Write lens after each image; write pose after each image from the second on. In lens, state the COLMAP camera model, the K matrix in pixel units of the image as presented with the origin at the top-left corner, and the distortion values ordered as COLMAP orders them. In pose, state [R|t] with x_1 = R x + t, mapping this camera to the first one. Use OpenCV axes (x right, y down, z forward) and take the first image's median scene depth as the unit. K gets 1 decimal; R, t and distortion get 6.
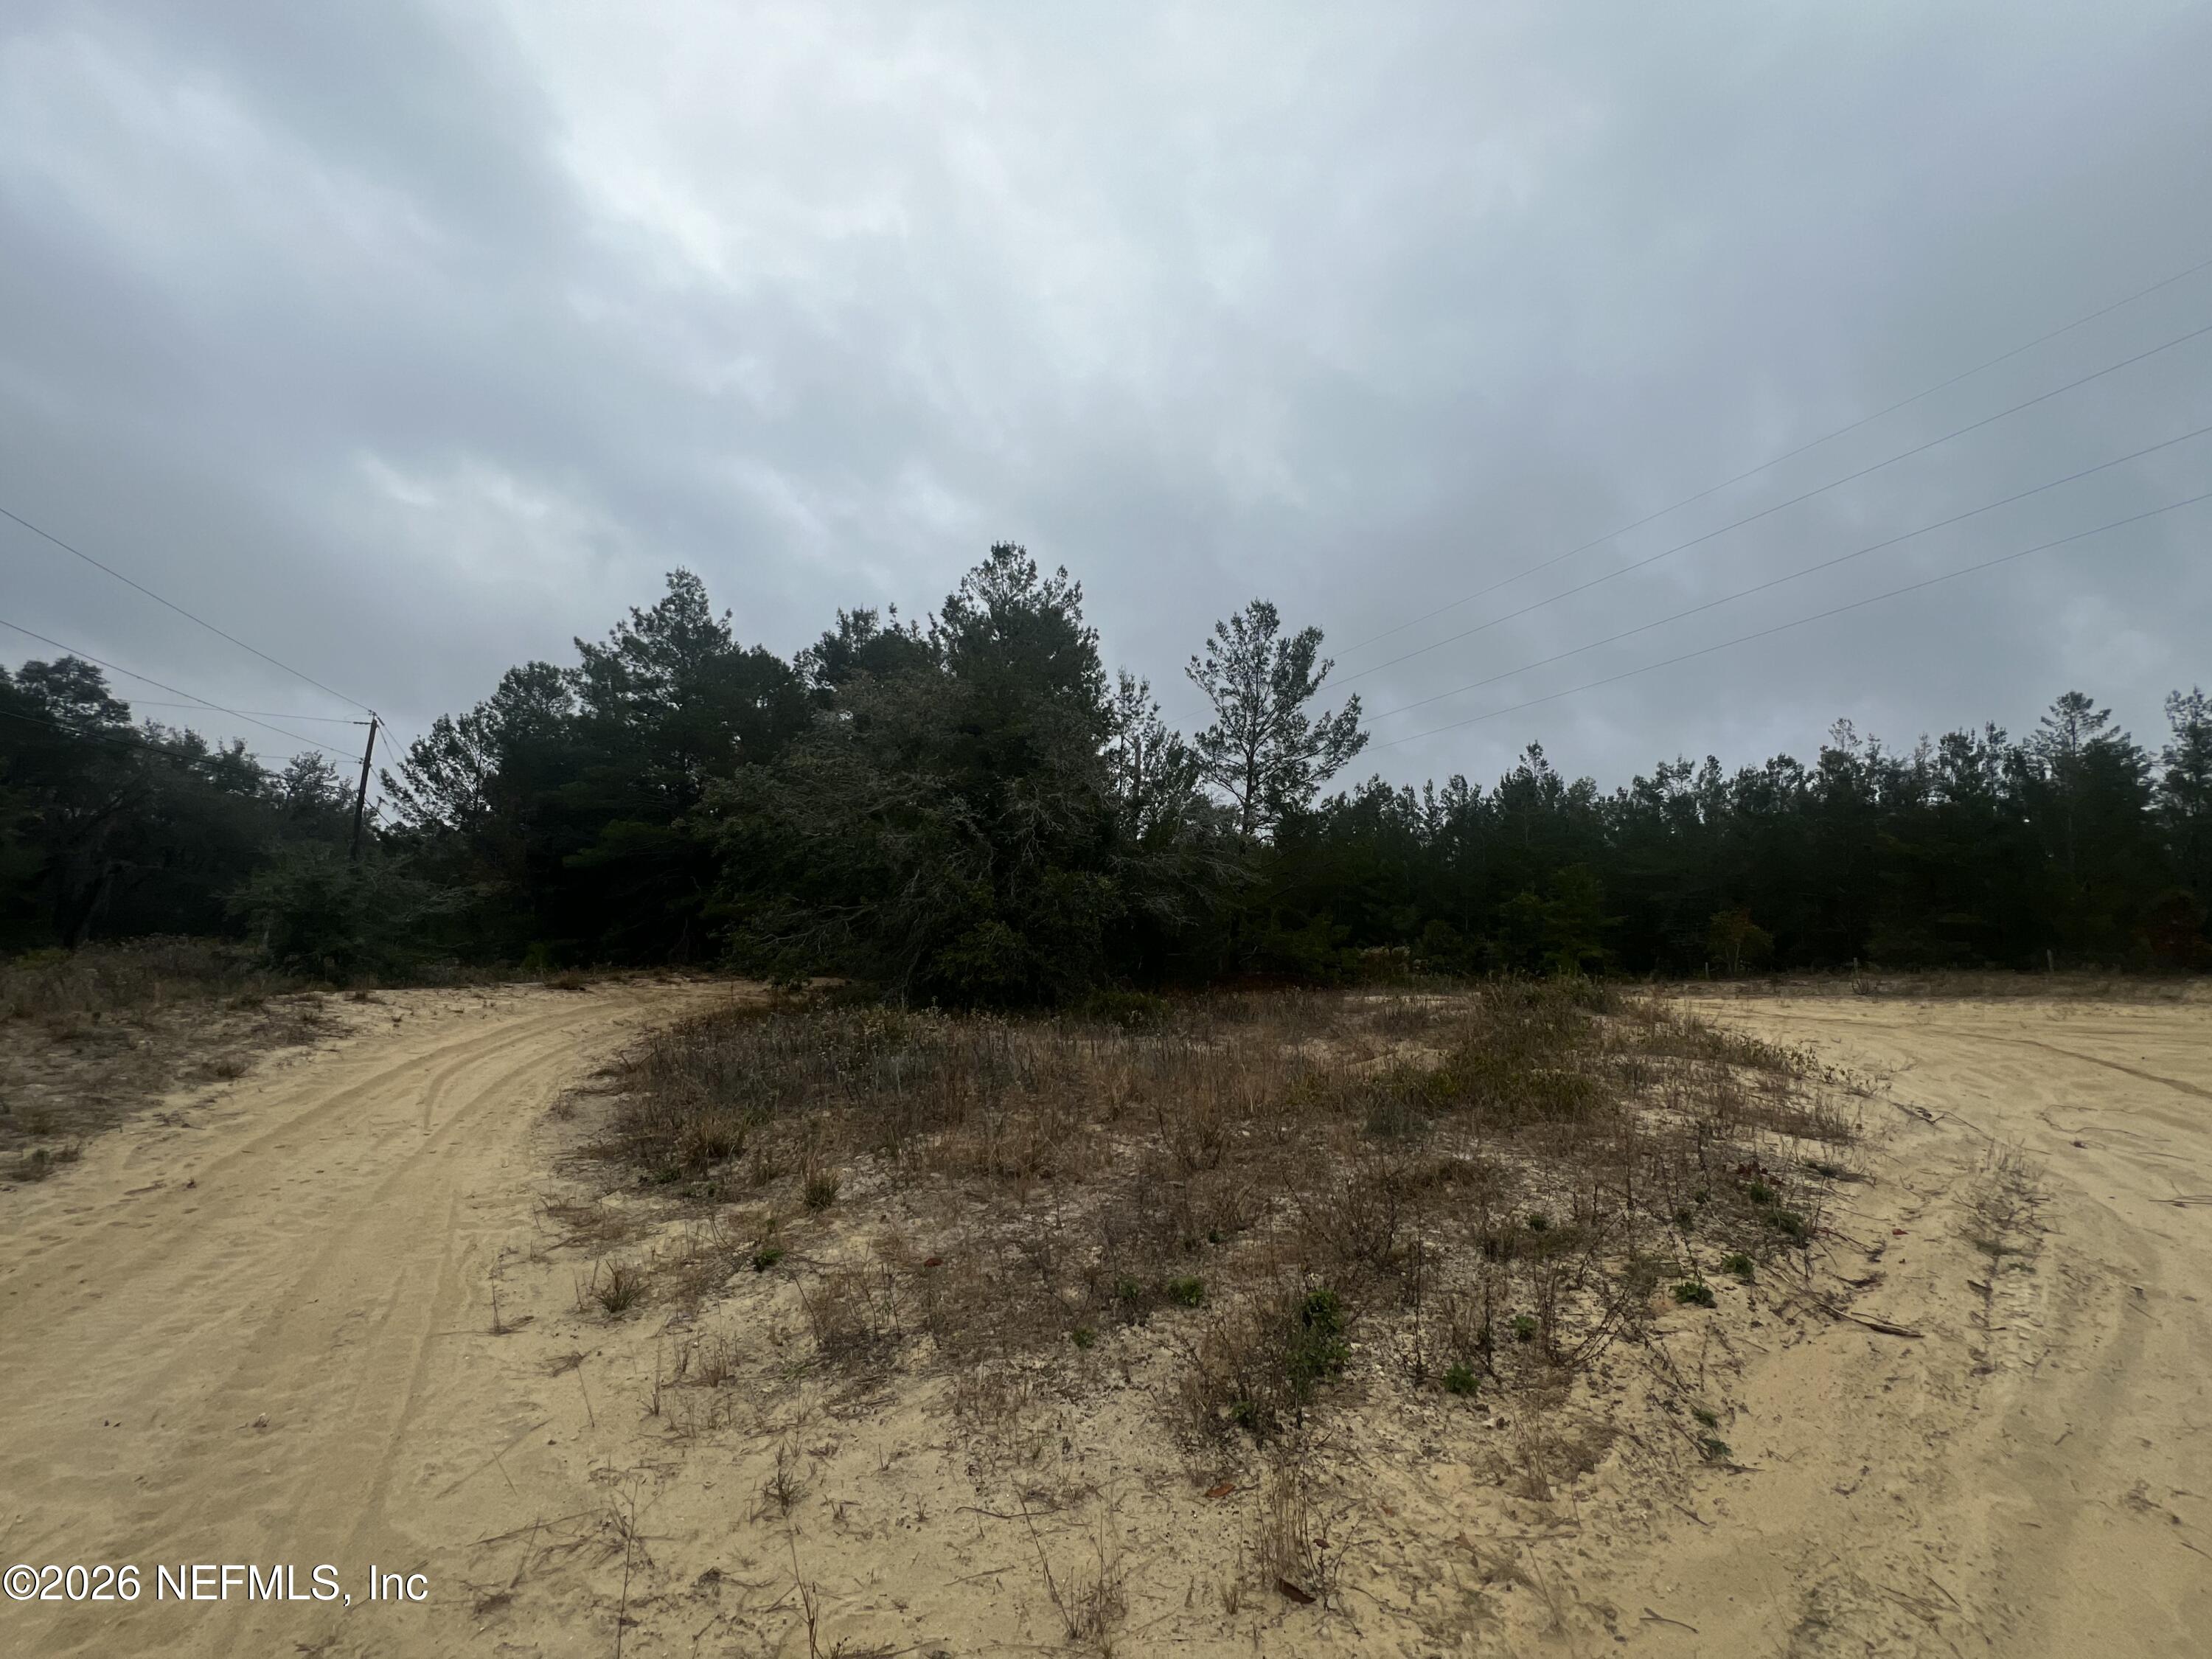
lens RADIAL K [[885.3, 0, 1104.8], [0, 885.3, 832.4], [0, 0, 1]] dist [-0.001125, 0.000266]
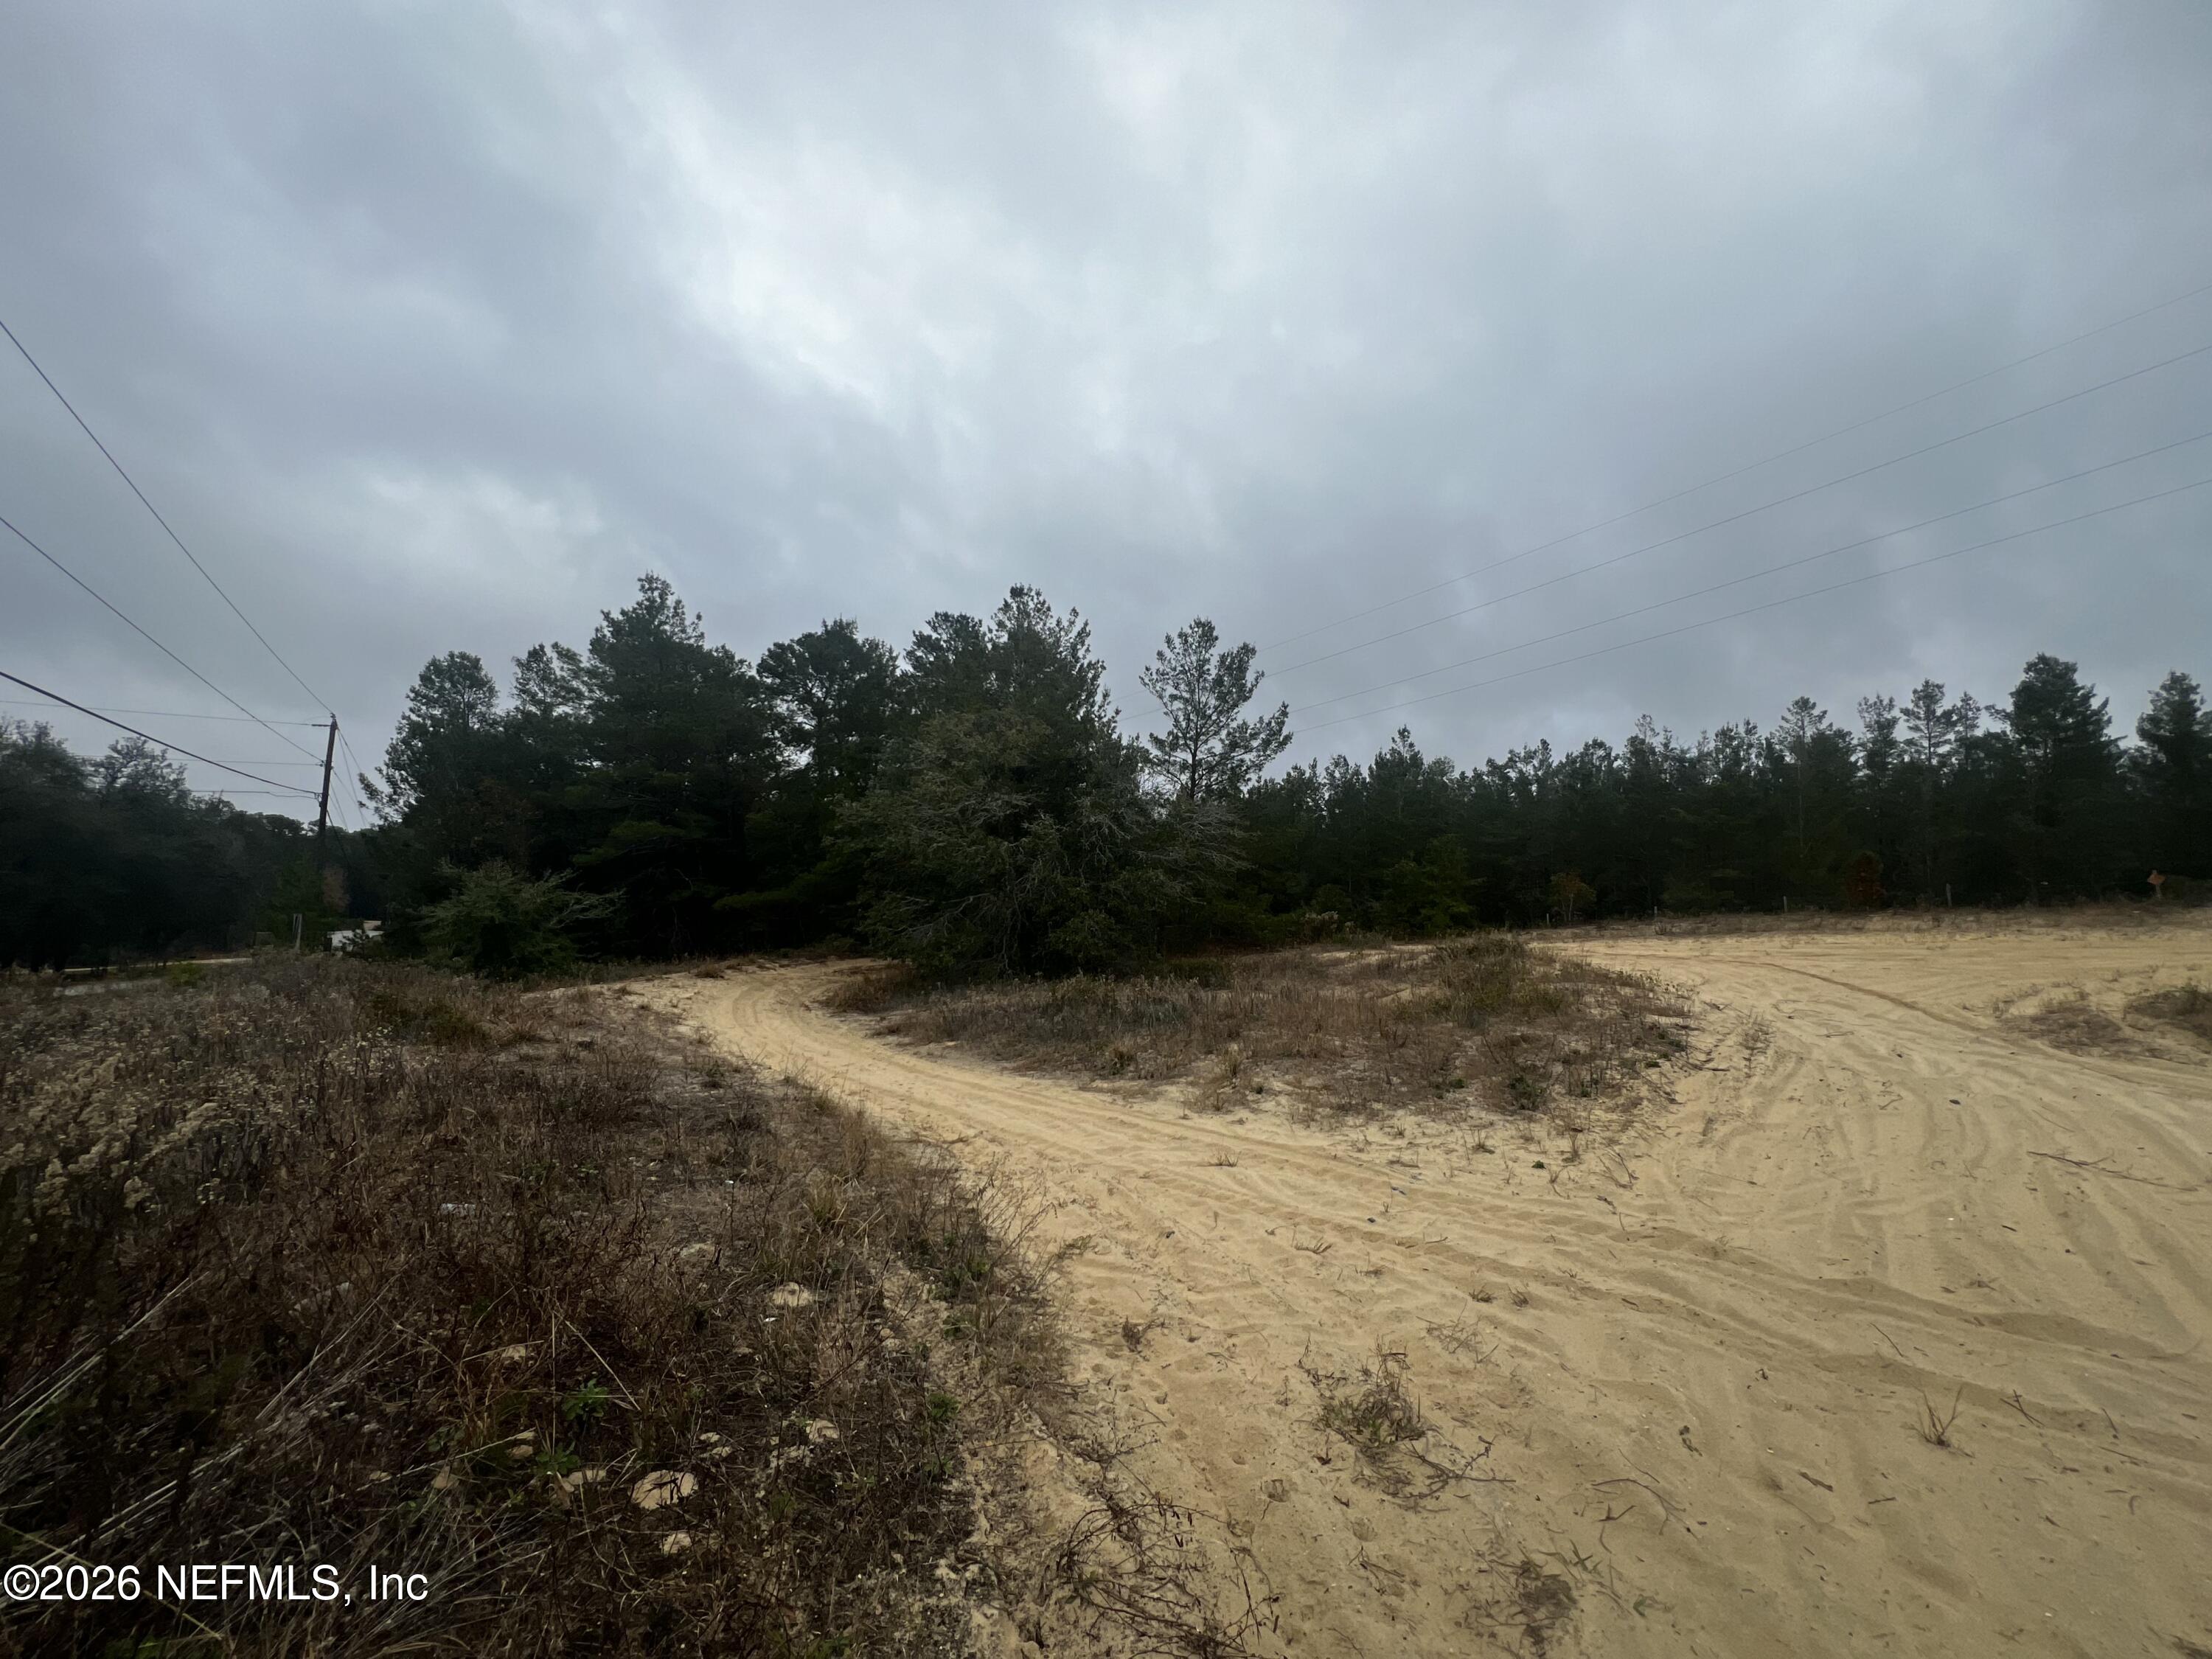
lens RADIAL K [[885.3, 0, 1106.8], [0, 885.3, 827.5], [0, 0, 1]] dist [-0.001125, 0.000266]
pose [[0.986947, -0.022624, 0.159447, -0.140206], [0.017196, 0.999227, 0.035342, -0.031403], [-0.160123, -0.032138, 0.986574, -0.137300]]
